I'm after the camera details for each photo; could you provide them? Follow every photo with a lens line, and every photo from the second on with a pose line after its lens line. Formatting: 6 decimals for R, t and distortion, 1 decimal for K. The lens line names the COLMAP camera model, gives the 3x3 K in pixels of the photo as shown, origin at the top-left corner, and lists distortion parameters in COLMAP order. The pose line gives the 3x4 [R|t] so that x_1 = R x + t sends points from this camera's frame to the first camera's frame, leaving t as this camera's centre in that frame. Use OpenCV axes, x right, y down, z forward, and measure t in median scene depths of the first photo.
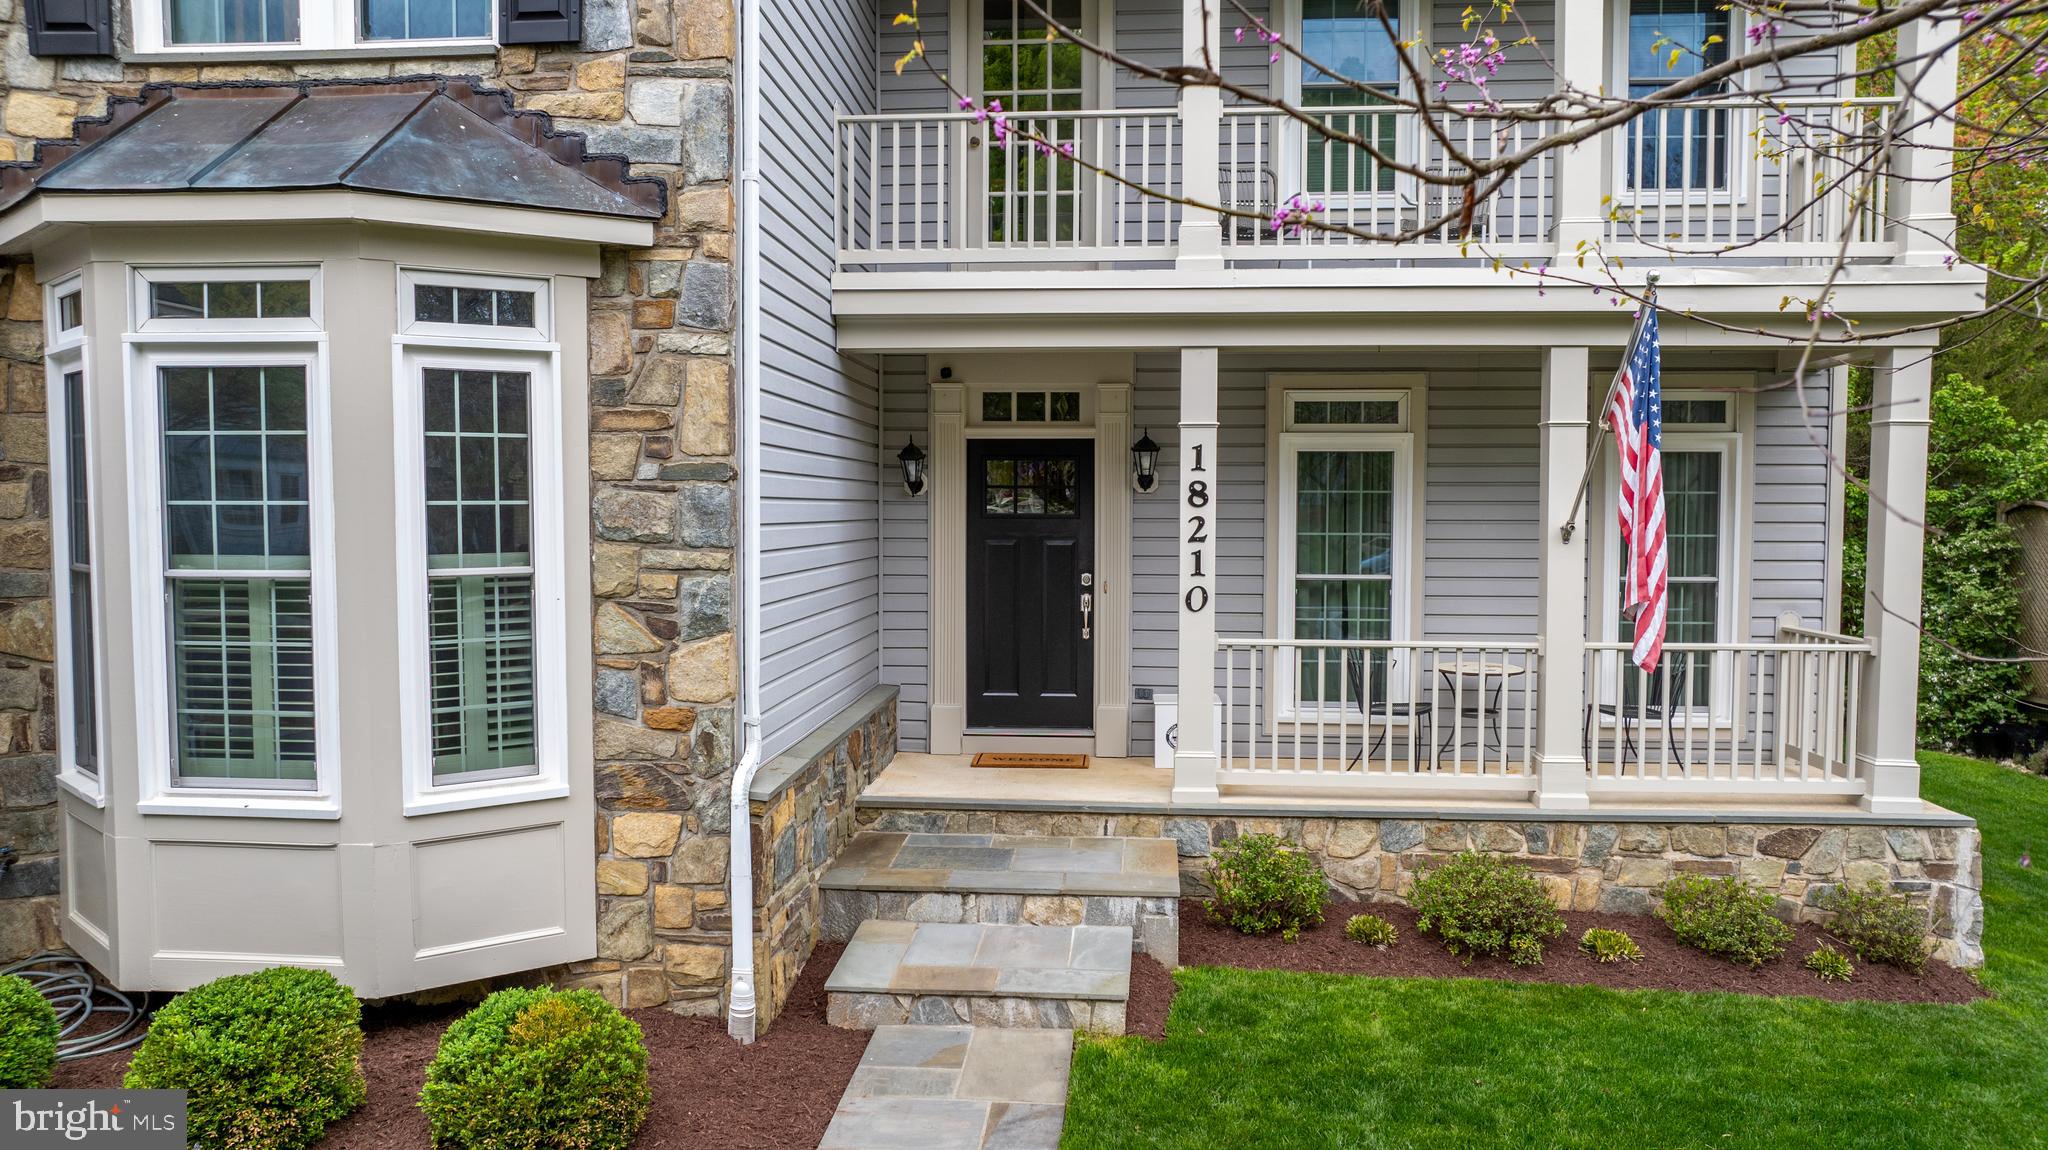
lens RADIAL K [[1445.1, 0, 1024.0], [0, 1445.1, 575.0], [0, 0, 1]] dist [-0.009947, -0.002679]
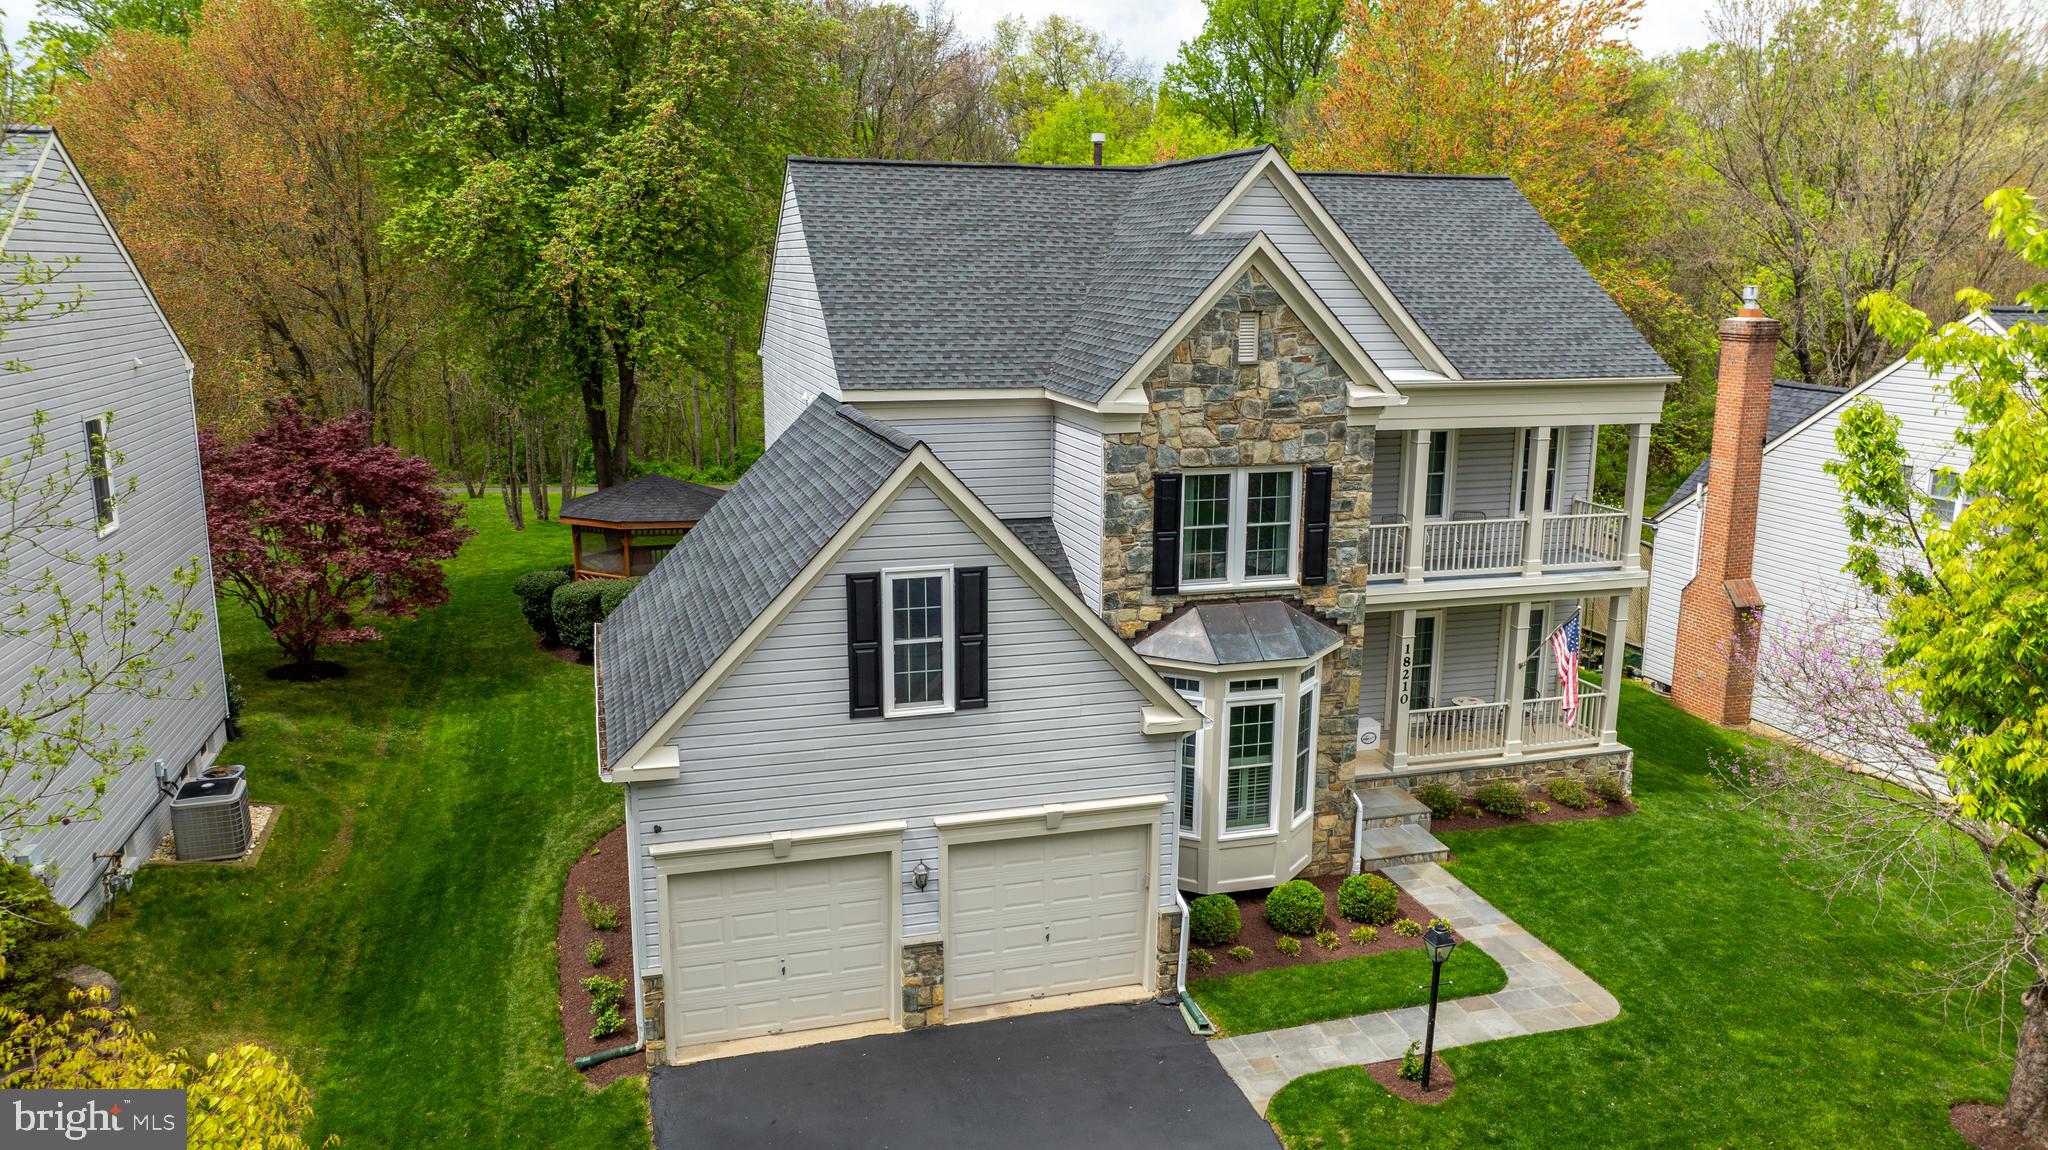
lens RADIAL K [[1445.1, 0, 1024.0], [0, 1445.1, 575.0], [0, 0, 1]] dist [-0.009947, -0.002679]
pose [[0.934422, -0.072905, 0.348625, -1.938036], [0.014465, 0.985786, 0.167380, -0.889195], [-0.355873, -0.151361, 0.922195, -1.589939]]
